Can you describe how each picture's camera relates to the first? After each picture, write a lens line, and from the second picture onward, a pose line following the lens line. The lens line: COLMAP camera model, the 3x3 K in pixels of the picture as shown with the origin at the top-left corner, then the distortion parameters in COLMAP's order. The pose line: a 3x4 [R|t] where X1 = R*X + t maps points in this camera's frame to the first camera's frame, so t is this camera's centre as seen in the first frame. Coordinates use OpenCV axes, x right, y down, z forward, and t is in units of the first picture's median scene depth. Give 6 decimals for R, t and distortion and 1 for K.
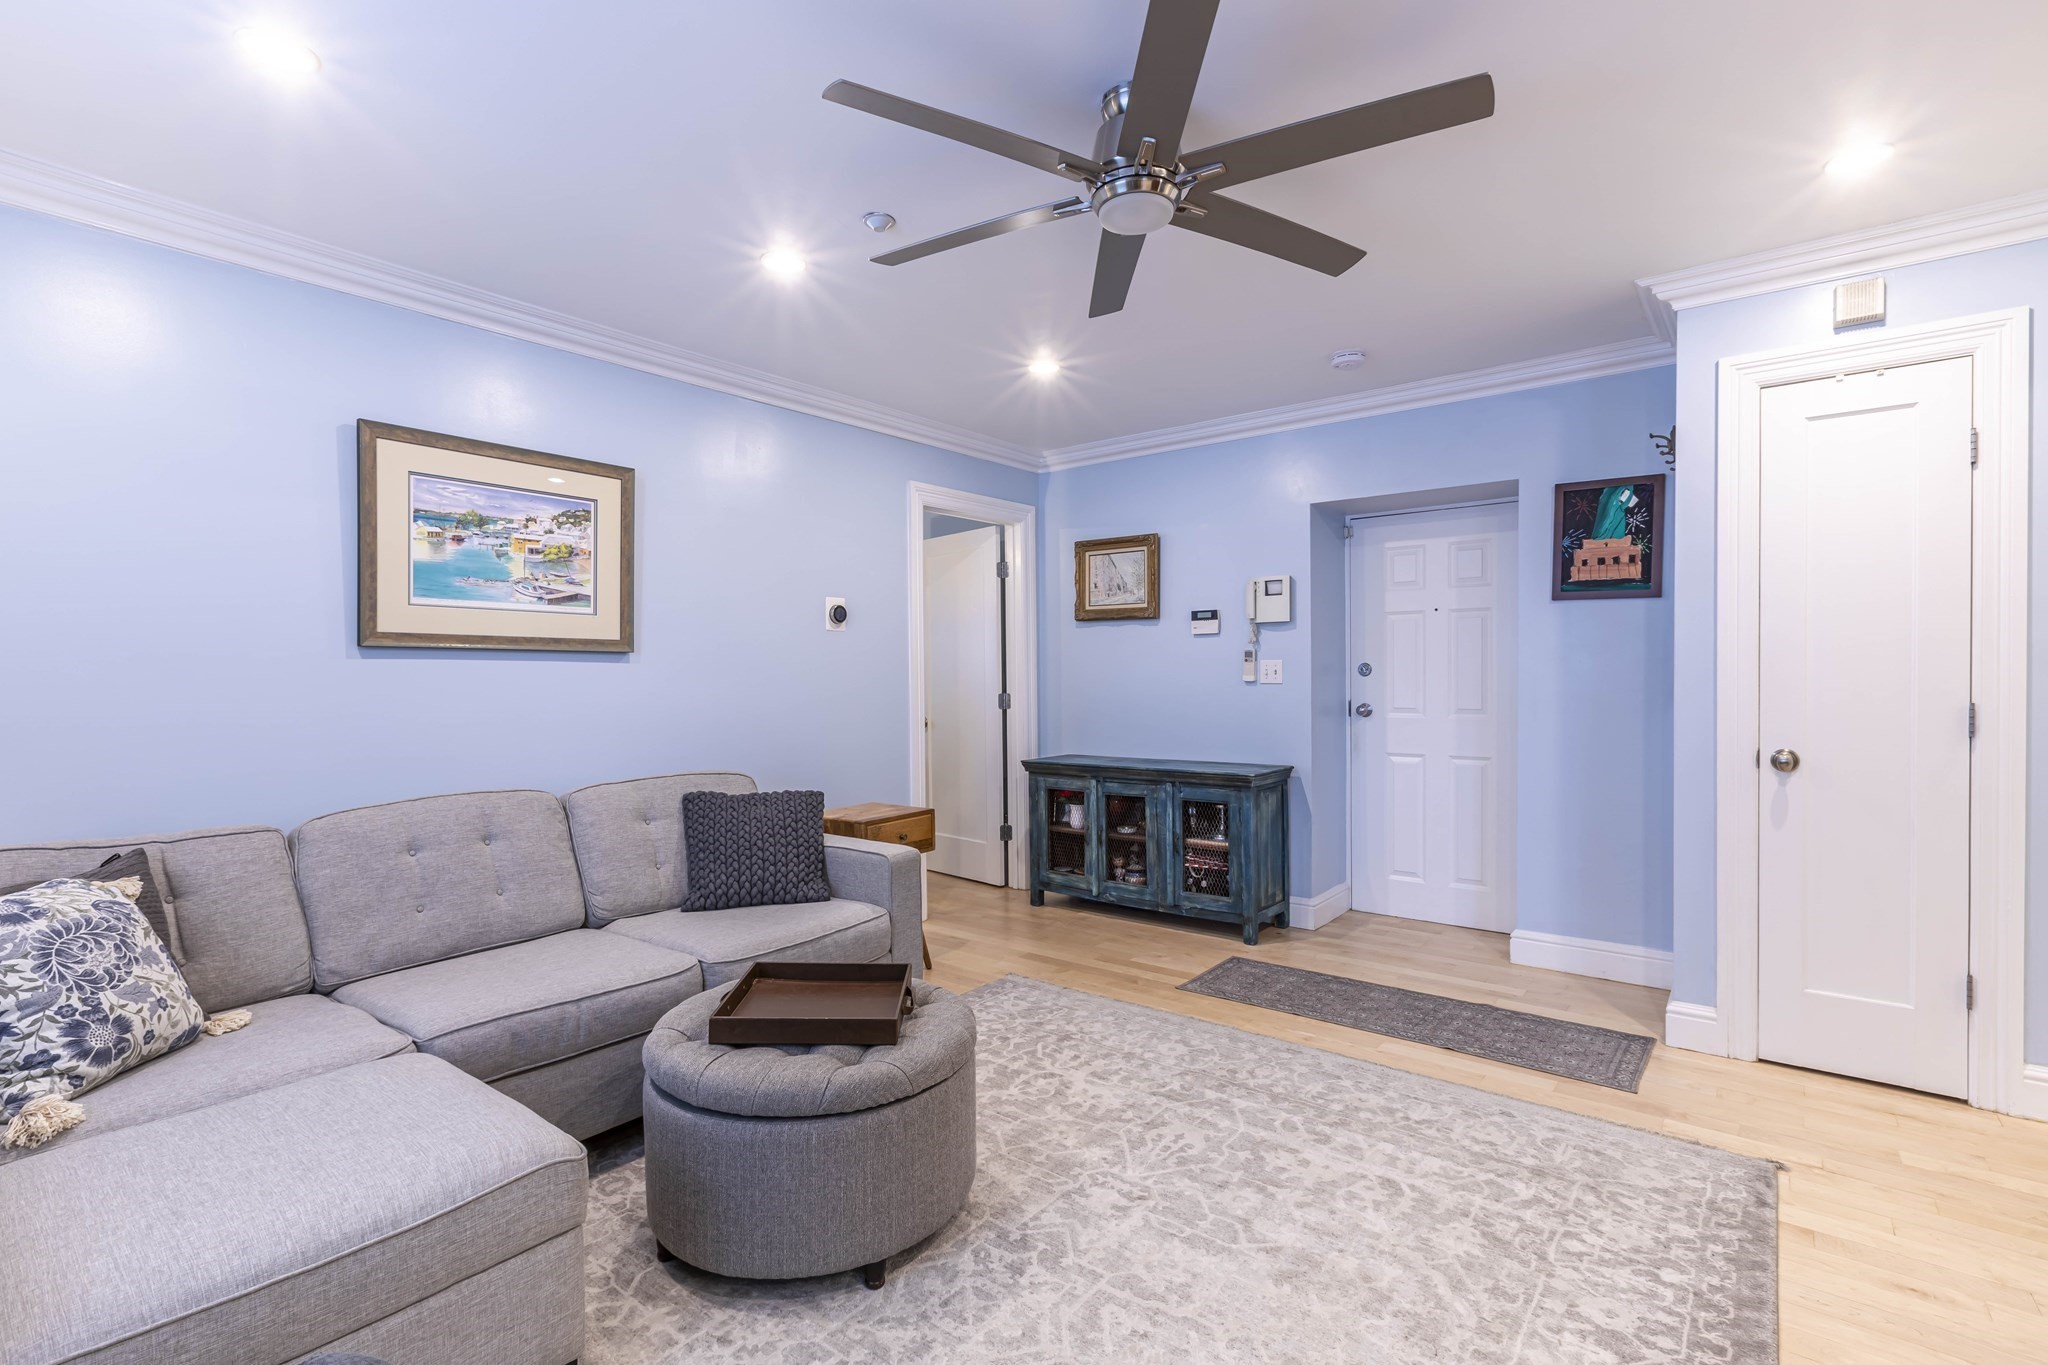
lens RADIAL K [[943.4, 0, 1023.0], [0, 943.4, 689.0], [0, 0, 1]] dist [0.001452, 0.000596]
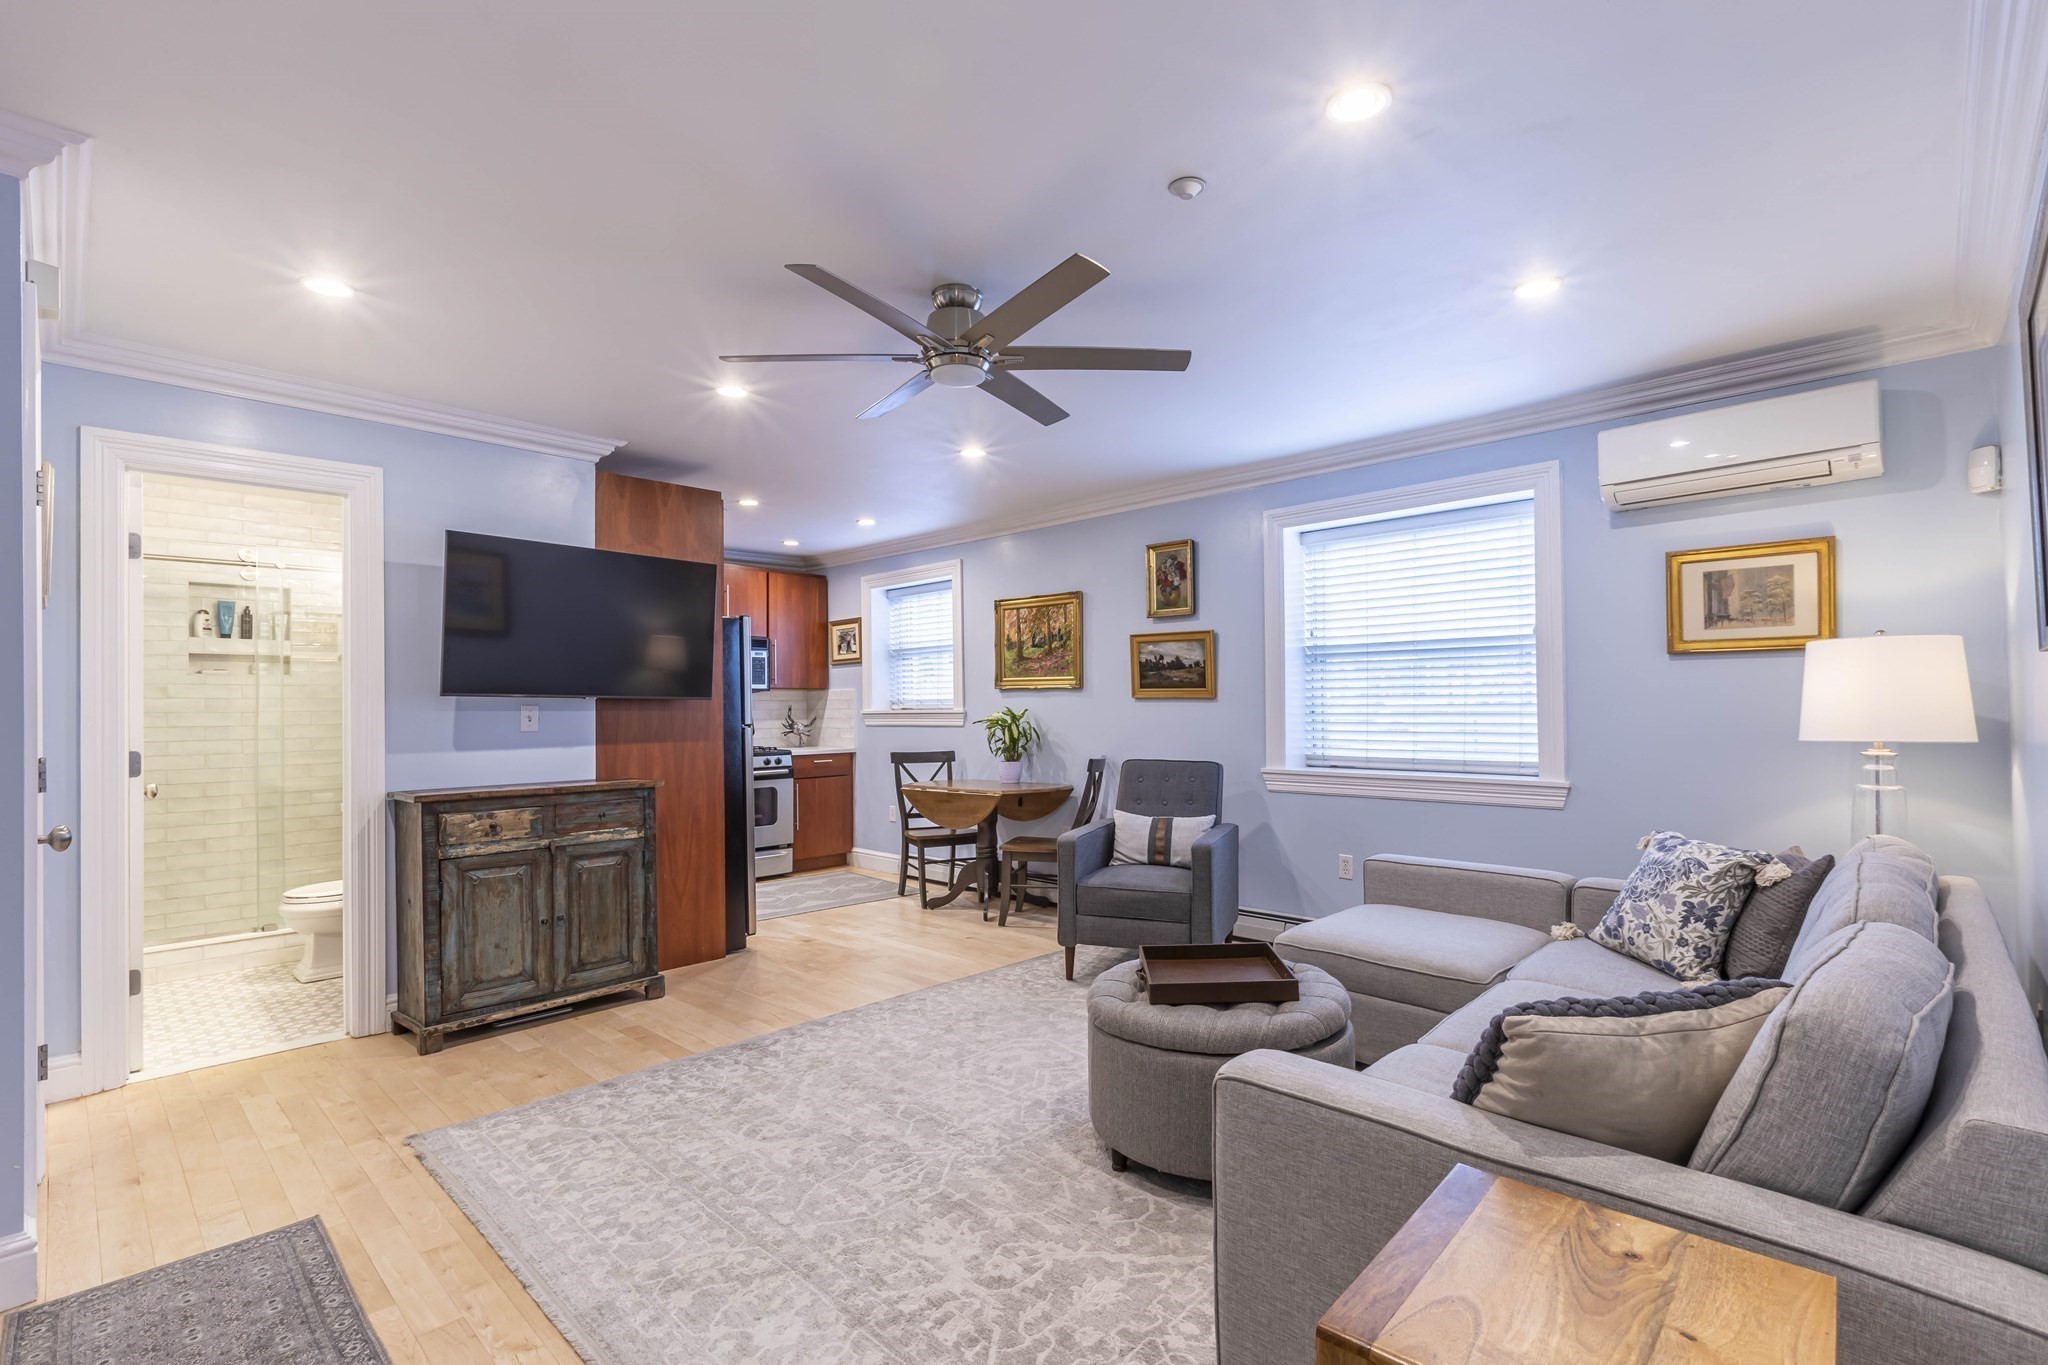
lens RADIAL K [[932.0, 0, 1033.7], [0, 932.0, 690.6], [0, 0, 1]] dist [0.001056, -0.000546]
pose [[-0.996439, 0.017771, 0.082429, -0.057204], [0.017679, 0.999842, -0.001841, -0.026236], [-0.082448, -0.000377, -0.996595, 1.441163]]
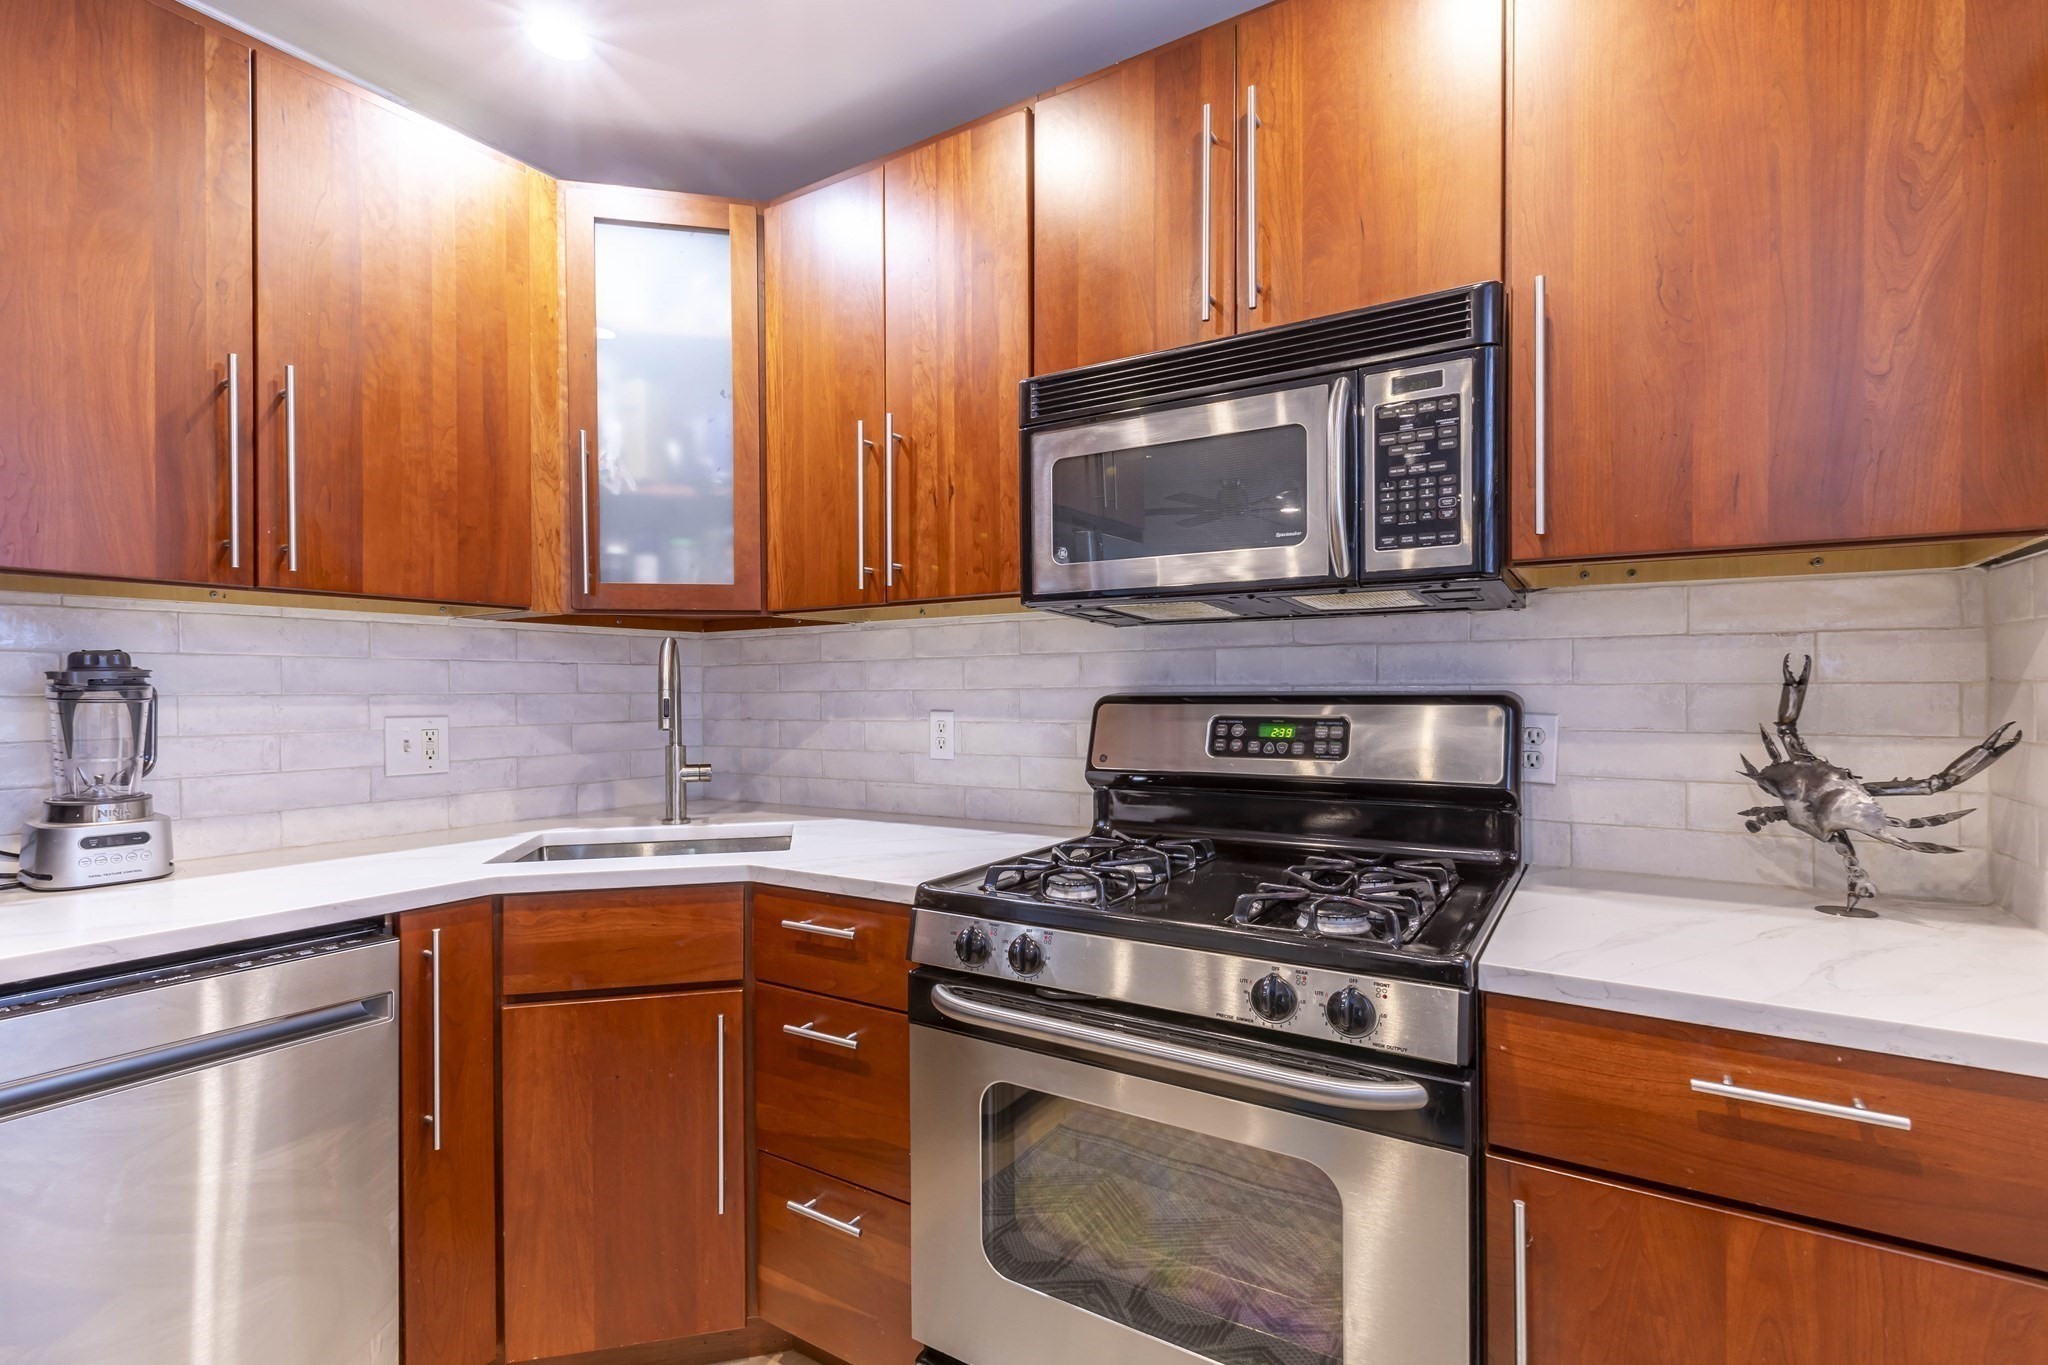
lens RADIAL K [[943.4, 0, 1023.0], [0, 943.4, 689.0], [0, 0, 1]] dist [0.001452, 0.000596]
pose [[-0.112515, 0.009793, 0.993602, 0.359311], [0.019696, 0.999777, -0.007623, 0.004504], [-0.993455, 0.018713, -0.112683, -0.392038]]
